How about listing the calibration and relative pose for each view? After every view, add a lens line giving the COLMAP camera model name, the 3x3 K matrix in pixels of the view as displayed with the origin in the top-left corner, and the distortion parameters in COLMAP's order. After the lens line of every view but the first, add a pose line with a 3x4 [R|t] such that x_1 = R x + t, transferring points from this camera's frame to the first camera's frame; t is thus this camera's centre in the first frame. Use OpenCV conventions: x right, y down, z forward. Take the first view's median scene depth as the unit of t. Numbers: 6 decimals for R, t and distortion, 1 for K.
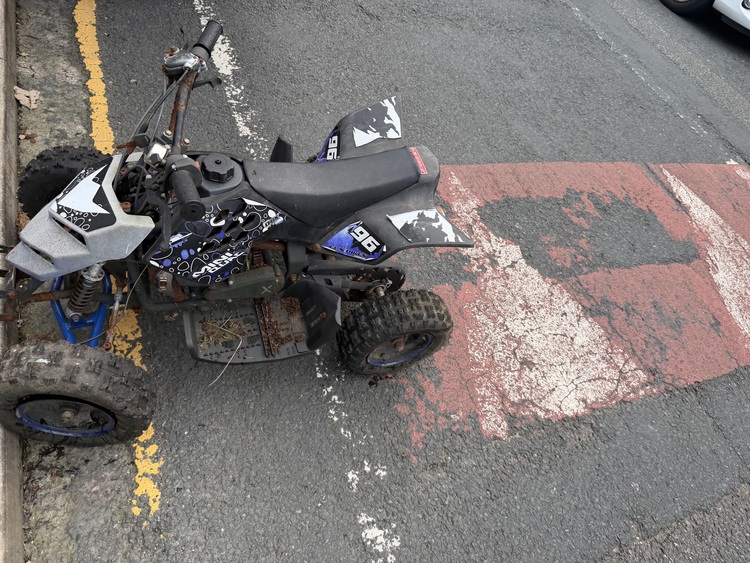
lens RADIAL K [[533.1, 0, 375.0], [0, 533.1, 281.5], [0, 0, 1]] dist [0.083507, -0.118930]
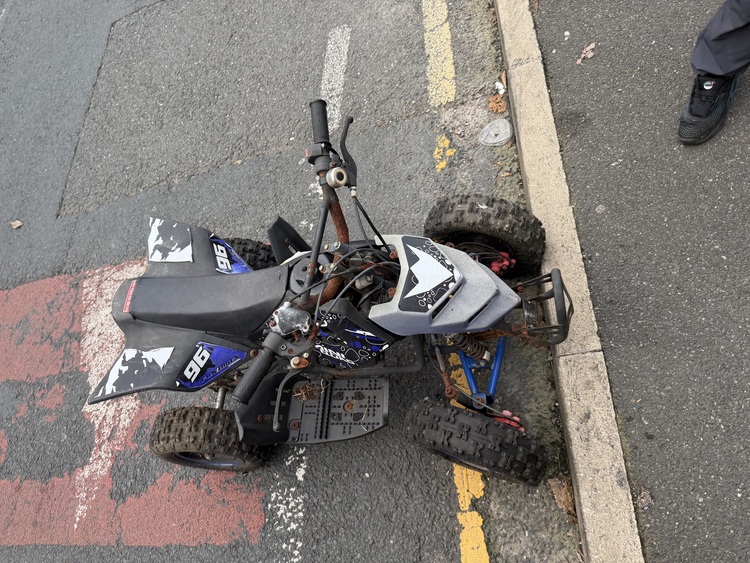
lens RADIAL K [[536.6, 0, 375.0], [0, 536.6, 281.5], [0, 0, 1]] dist [-0.002833, -0.008463]
pose [[-0.935690, -0.280585, 0.213905, -0.415358], [0.328649, -0.472588, 0.817711, -0.661624], [-0.128349, 0.835423, 0.534410, 0.285029]]
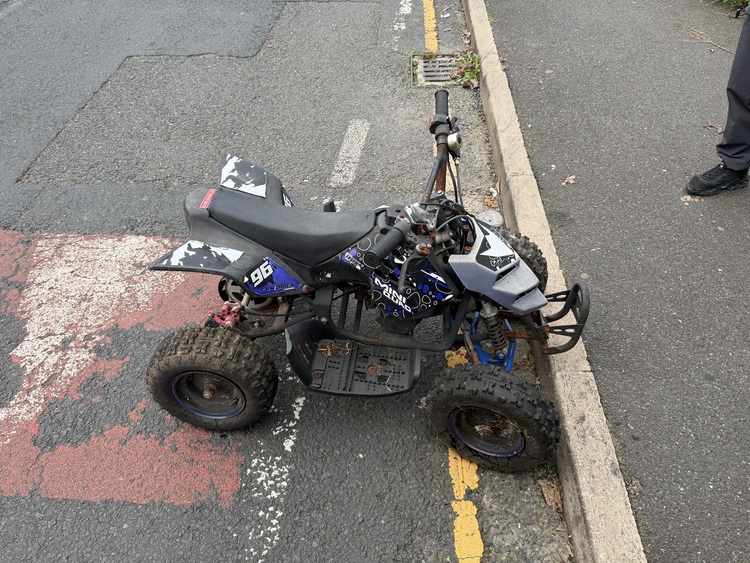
lens RADIAL K [[531.7, 0, 382.4], [0, 531.7, 278.7], [0, 0, 1]] dist [0.029207, -0.049512]
pose [[-0.876702, -0.474578, 0.078540, -0.270911], [0.146339, -0.107595, 0.983366, -0.892835], [-0.458233, 0.873613, 0.163778, 0.610051]]
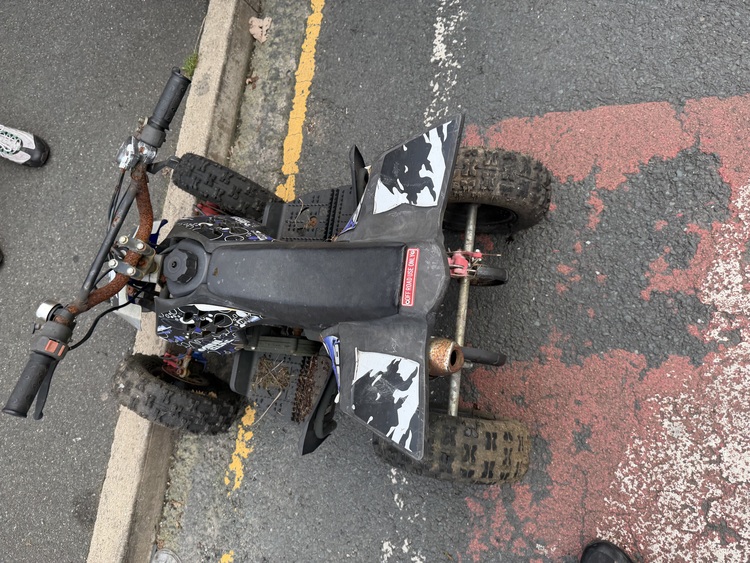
lens RADIAL K [[546.0, 0, 365.3], [0, 546.0, 280.8], [0, 0, 1]] dist [0.004431, -0.023741]
pose [[0.655631, 0.295330, -0.694930, 0.361473], [0.038186, 0.906192, 0.421138, -0.364845], [0.754115, -0.302648, 0.582850, 0.444168]]
